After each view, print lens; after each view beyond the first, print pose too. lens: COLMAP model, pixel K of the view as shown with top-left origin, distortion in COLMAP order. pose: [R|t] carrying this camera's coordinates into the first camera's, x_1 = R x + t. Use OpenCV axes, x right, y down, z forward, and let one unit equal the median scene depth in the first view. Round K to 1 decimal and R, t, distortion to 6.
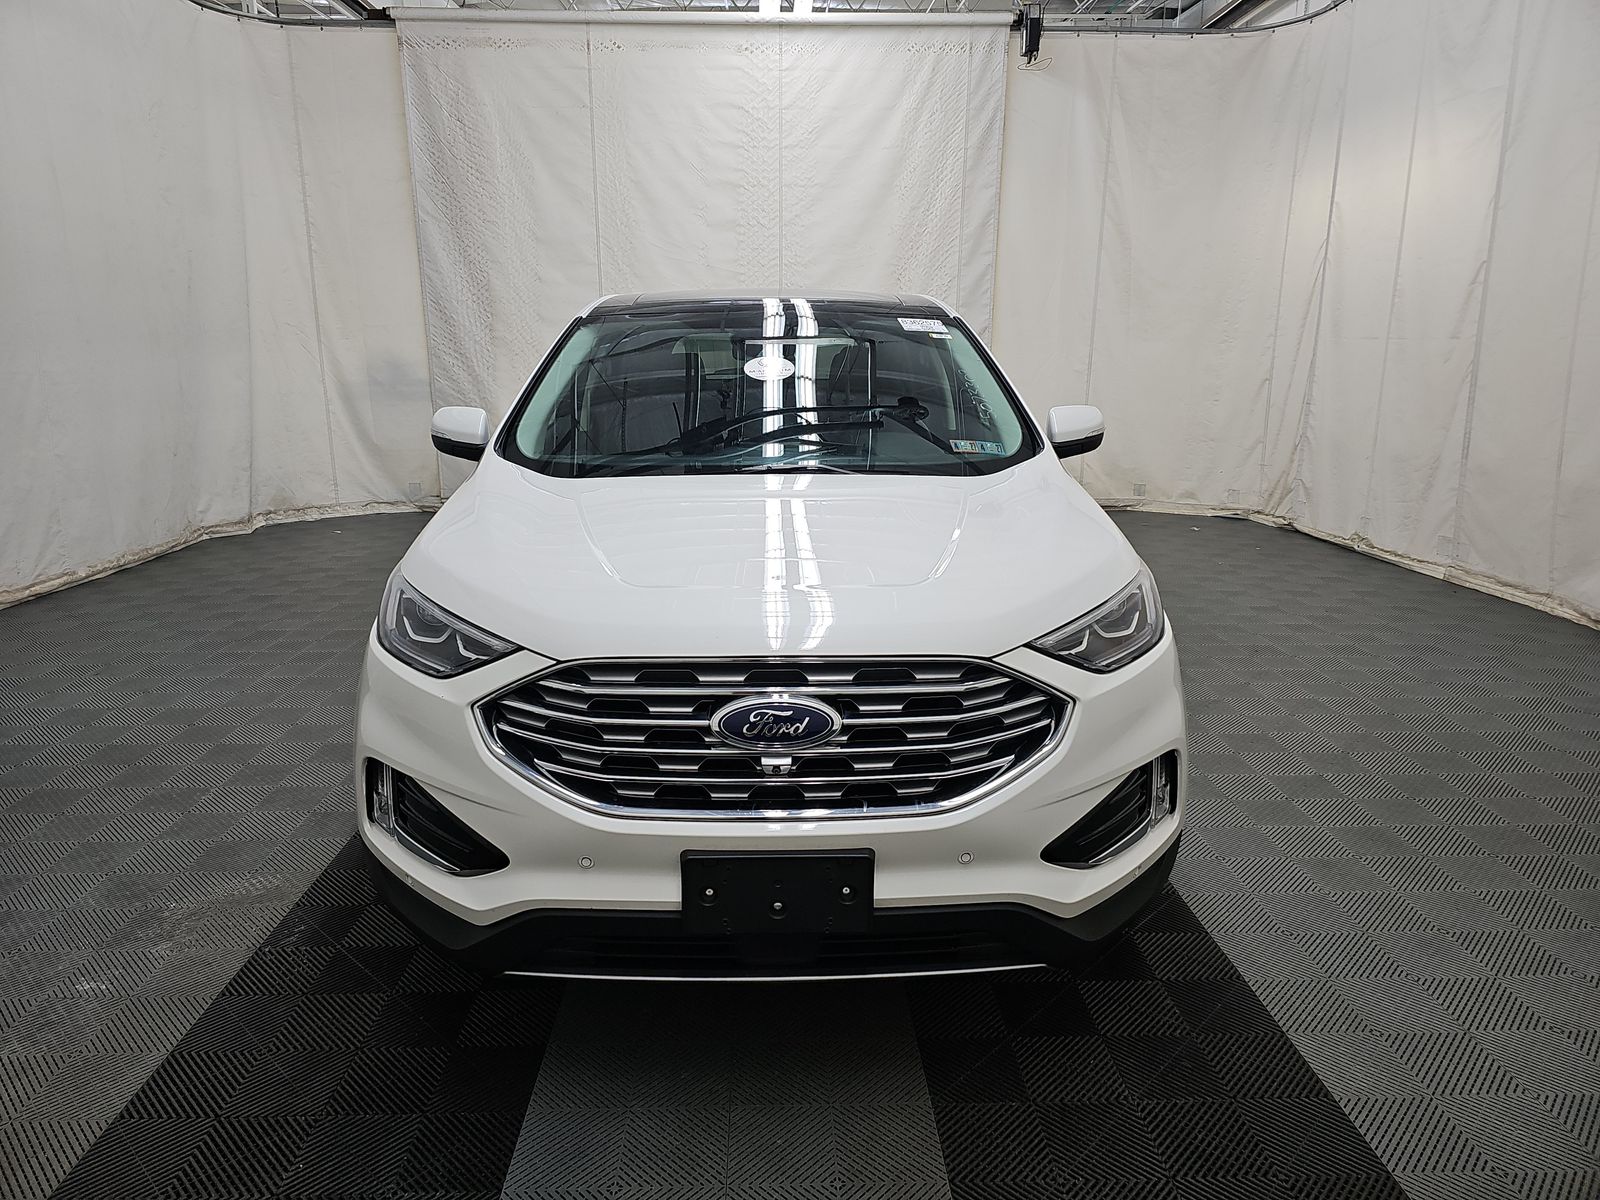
lens RADIAL K [[1051.9, 0, 789.6], [0, 1051.9, 602.2], [0, 0, 1]] dist [0.032543, -0.028255]
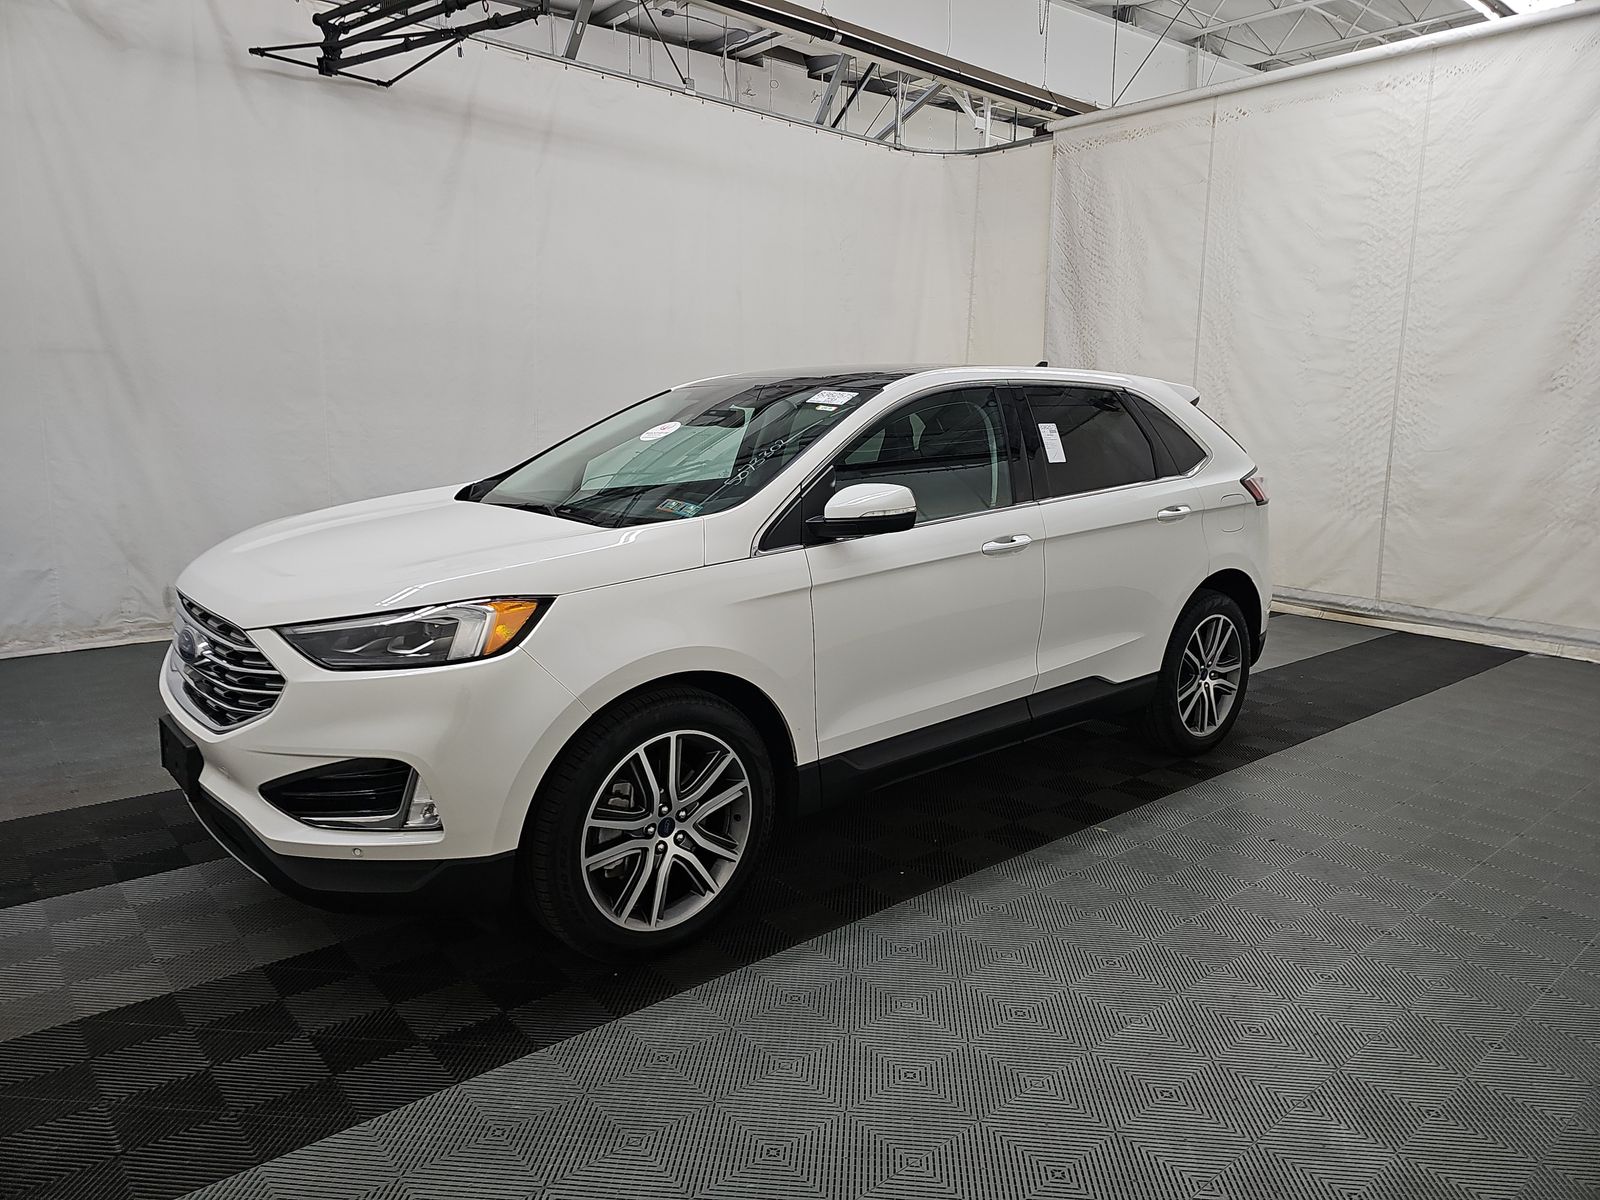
lens RADIAL K [[1051.9, 0, 799.4], [0, 1051.9, 593.3], [0, 0, 1]] dist [0.032543, -0.028255]
pose [[0.620560, 0.146765, -0.770302, 0.378011], [-0.207793, 0.977989, 0.018936, -0.037429], [0.756127, 0.148313, 0.637398, 0.151495]]
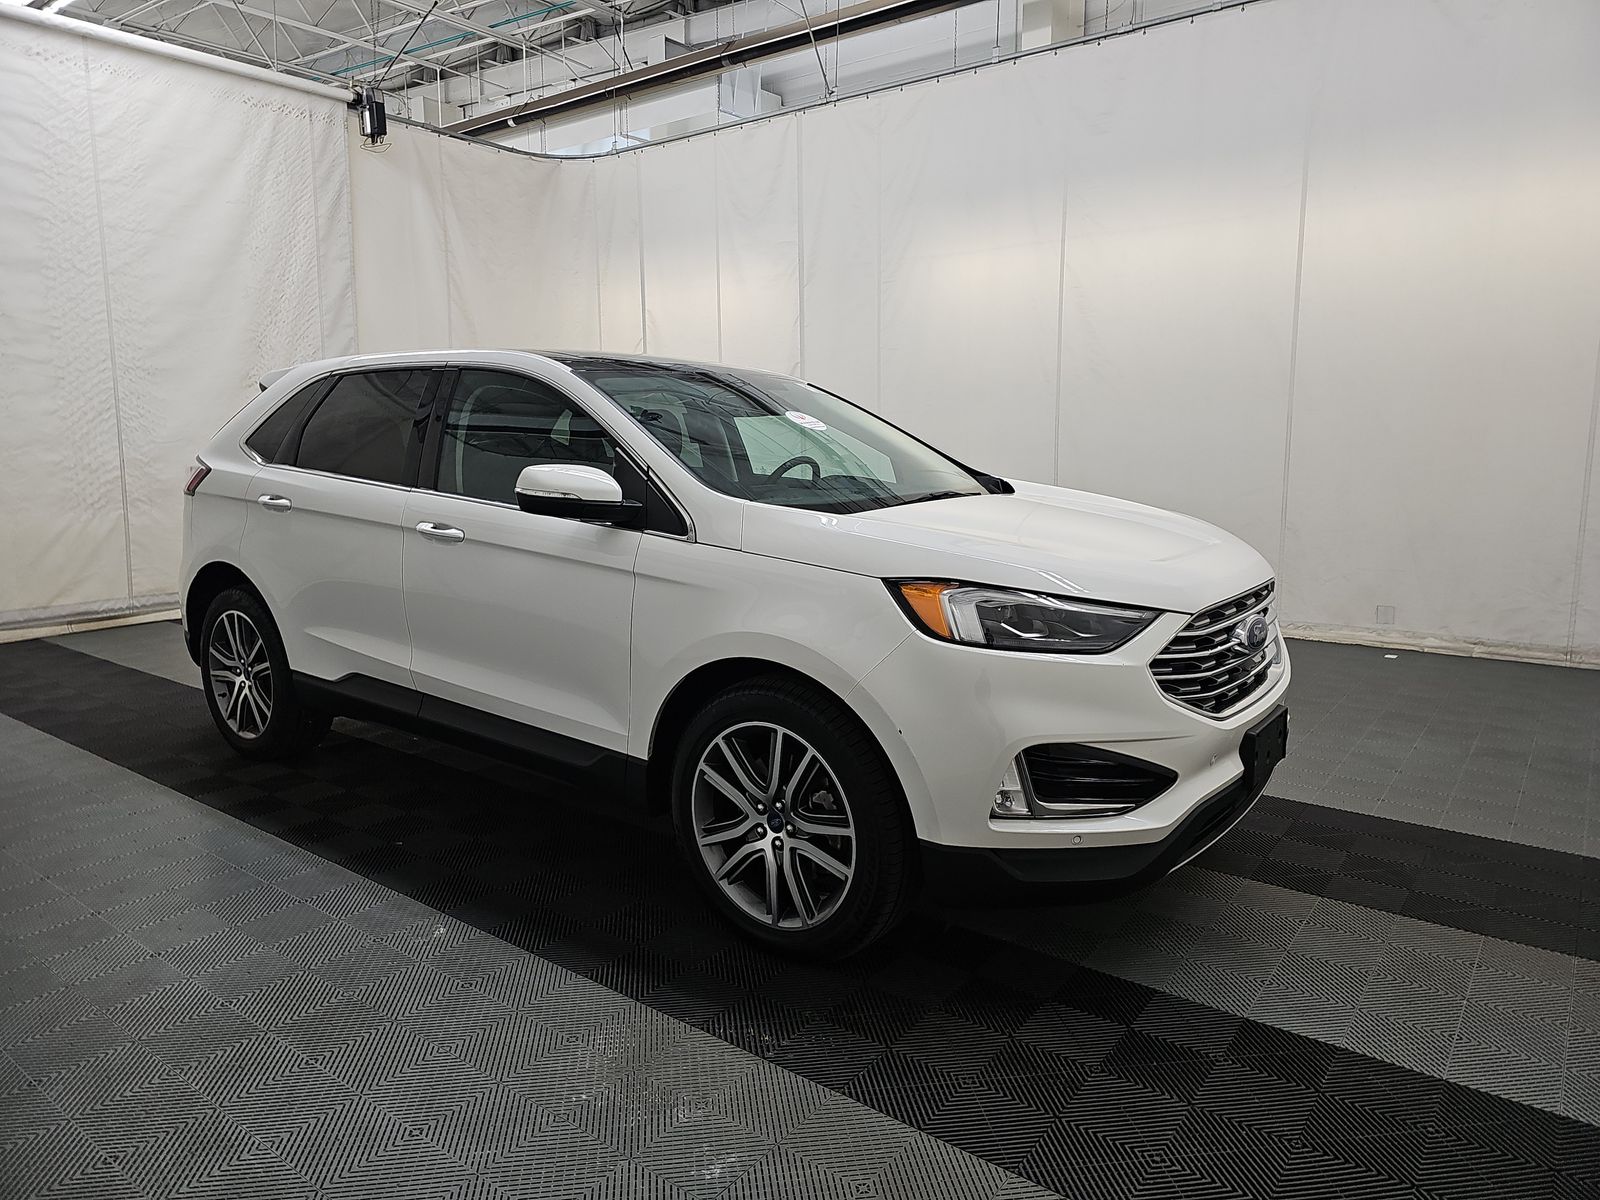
lens RADIAL K [[1051.9, 0, 815.9], [0, 1051.9, 588.1], [0, 0, 1]] dist [0.032543, -0.028255]
pose [[0.631119, -0.115343, 0.767063, -0.323888], [0.187948, 0.982154, -0.006953, -0.011650], [-0.752572, 0.148556, 0.641535, 0.105121]]
